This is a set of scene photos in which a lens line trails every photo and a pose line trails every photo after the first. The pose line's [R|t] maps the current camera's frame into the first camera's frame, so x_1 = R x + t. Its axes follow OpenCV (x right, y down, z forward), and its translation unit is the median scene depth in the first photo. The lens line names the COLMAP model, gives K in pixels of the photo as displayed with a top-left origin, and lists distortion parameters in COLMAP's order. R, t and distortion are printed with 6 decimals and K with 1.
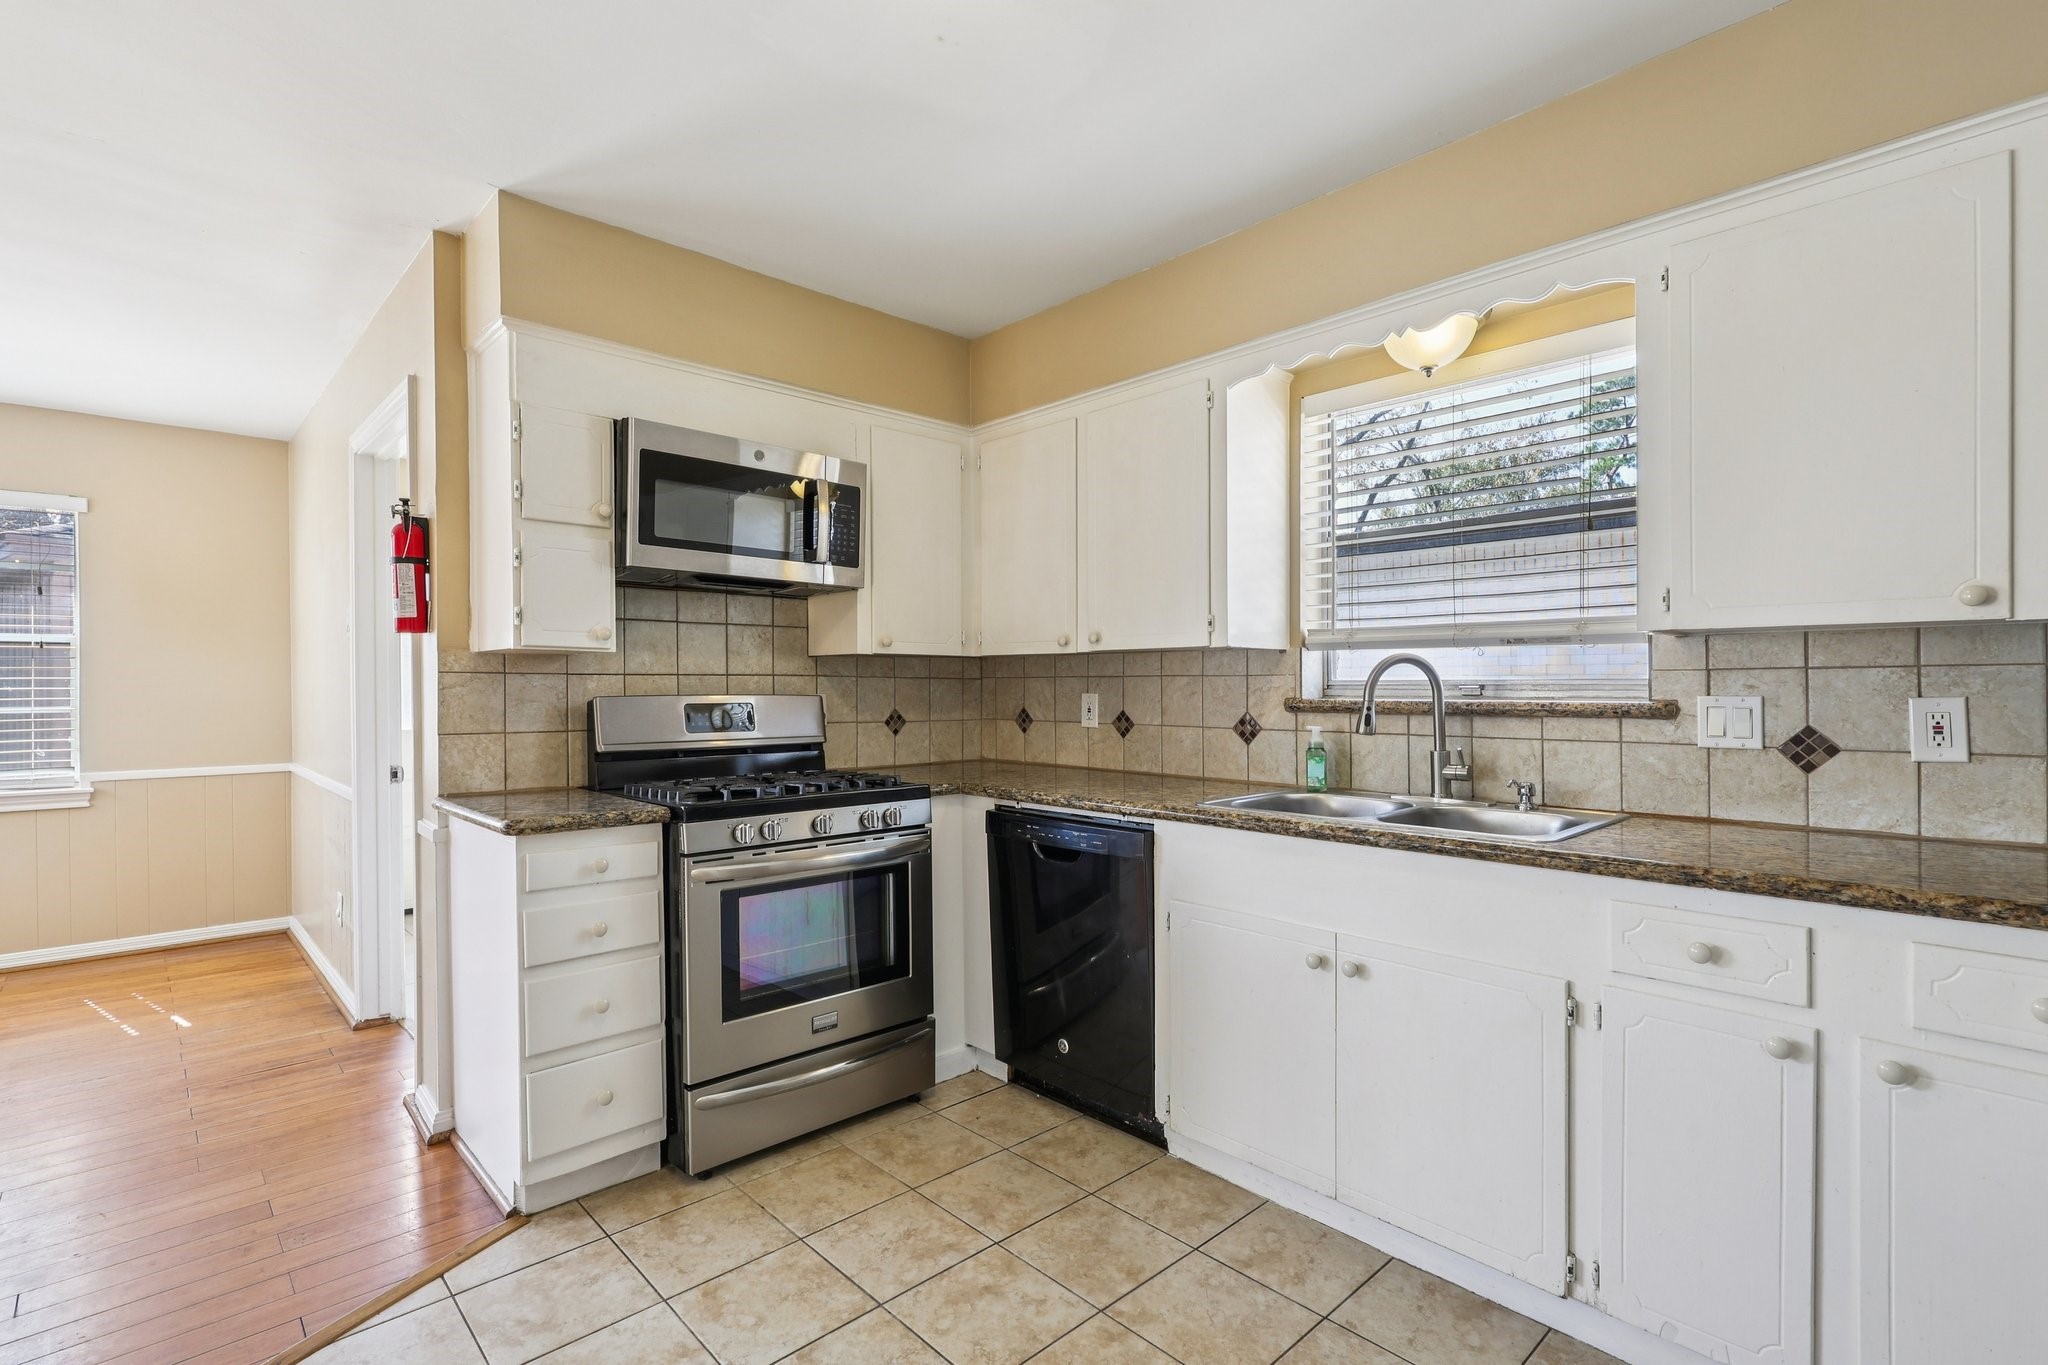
lens RADIAL K [[952.6, 0, 1021.0], [0, 952.6, 698.0], [0, 0, 1]] dist [-0.003345, 0.001513]
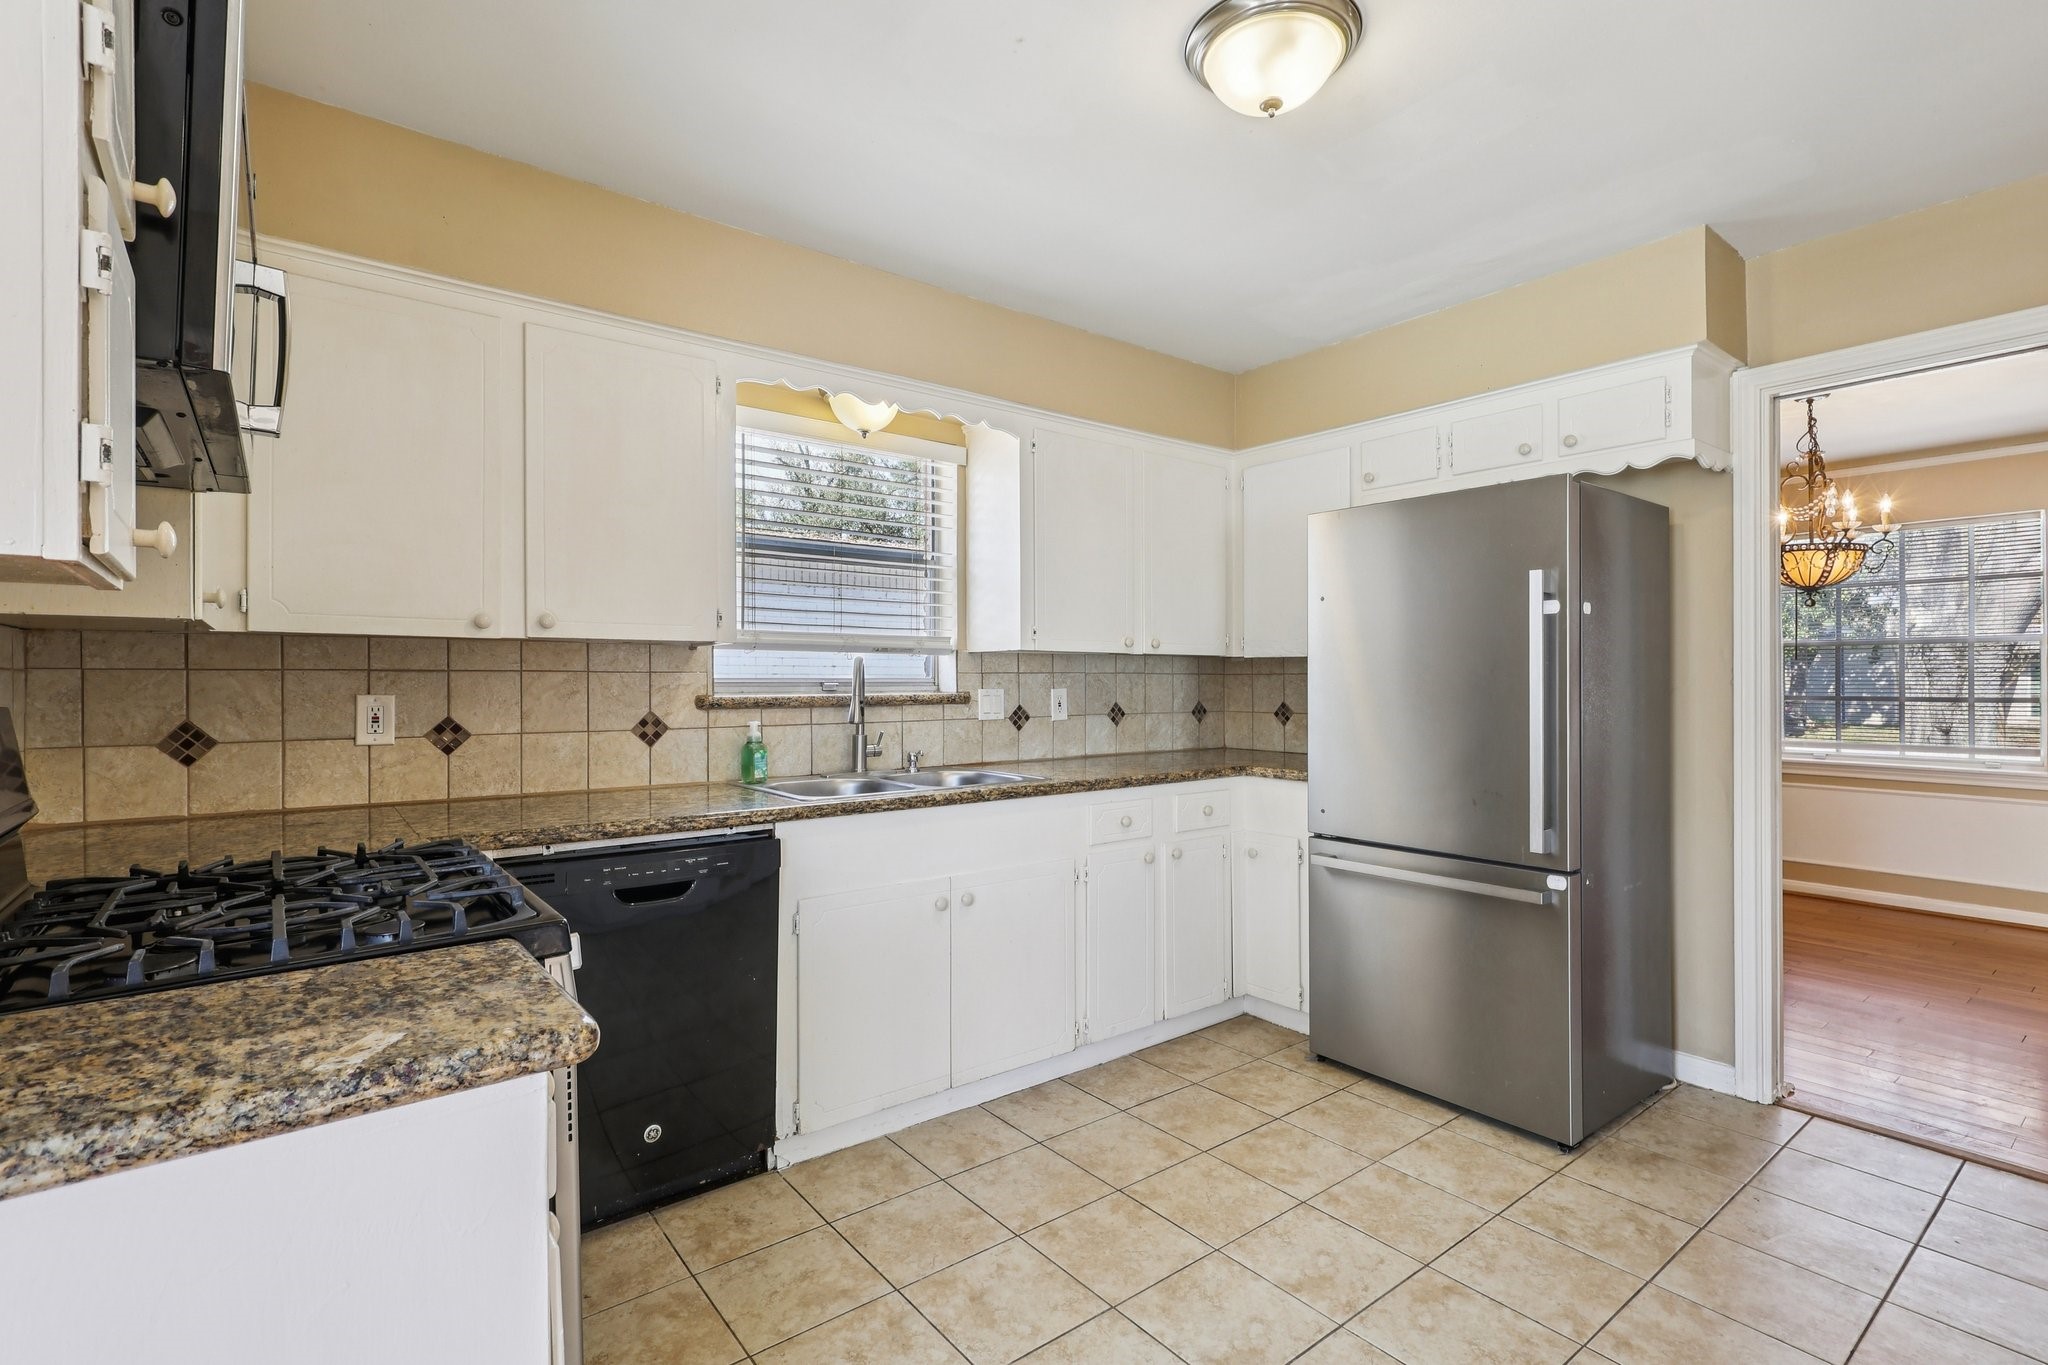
lens RADIAL K [[952.6, 0, 1017.2], [0, 952.6, 678.4], [0, 0, 1]] dist [-0.003345, 0.001513]
pose [[0.091221, 0.003621, 0.995824, -0.670555], [0.013189, 0.999901, -0.004844, -0.008624], [-0.995743, 0.013576, 0.091164, 0.570016]]
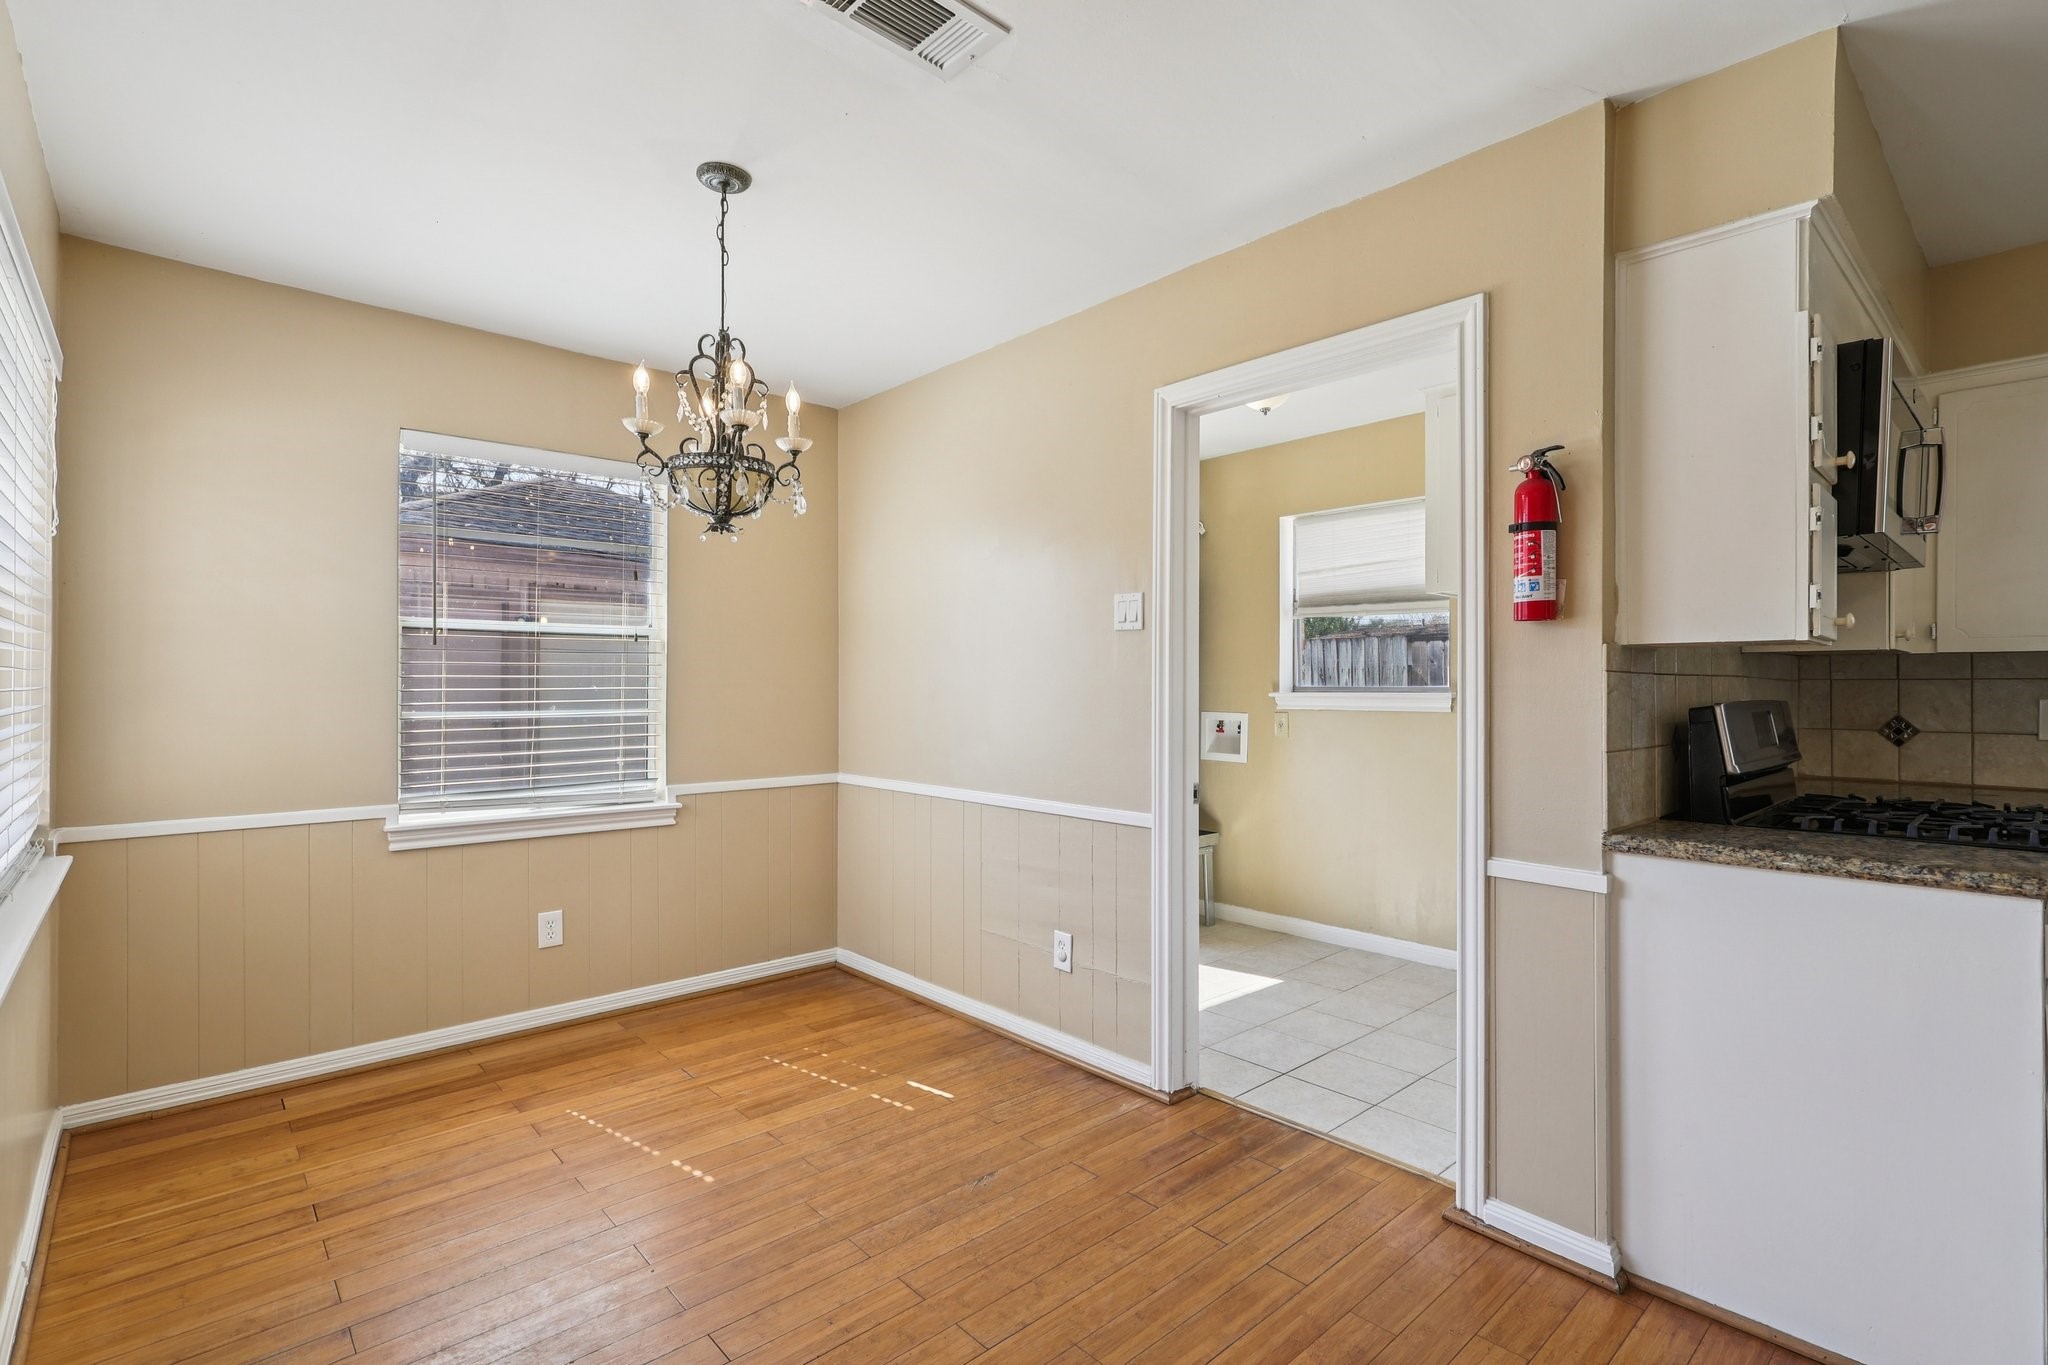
lens RADIAL K [[952.6, 0, 1027.9], [0, 952.6, 687.3], [0, 0, 1]] dist [-0.003345, 0.001513]
pose [[0.999876, 0.003265, -0.015411, -0.952237], [-0.003419, 0.999945, -0.009961, -0.004759], [0.015378, 0.010012, 0.999832, 0.199426]]
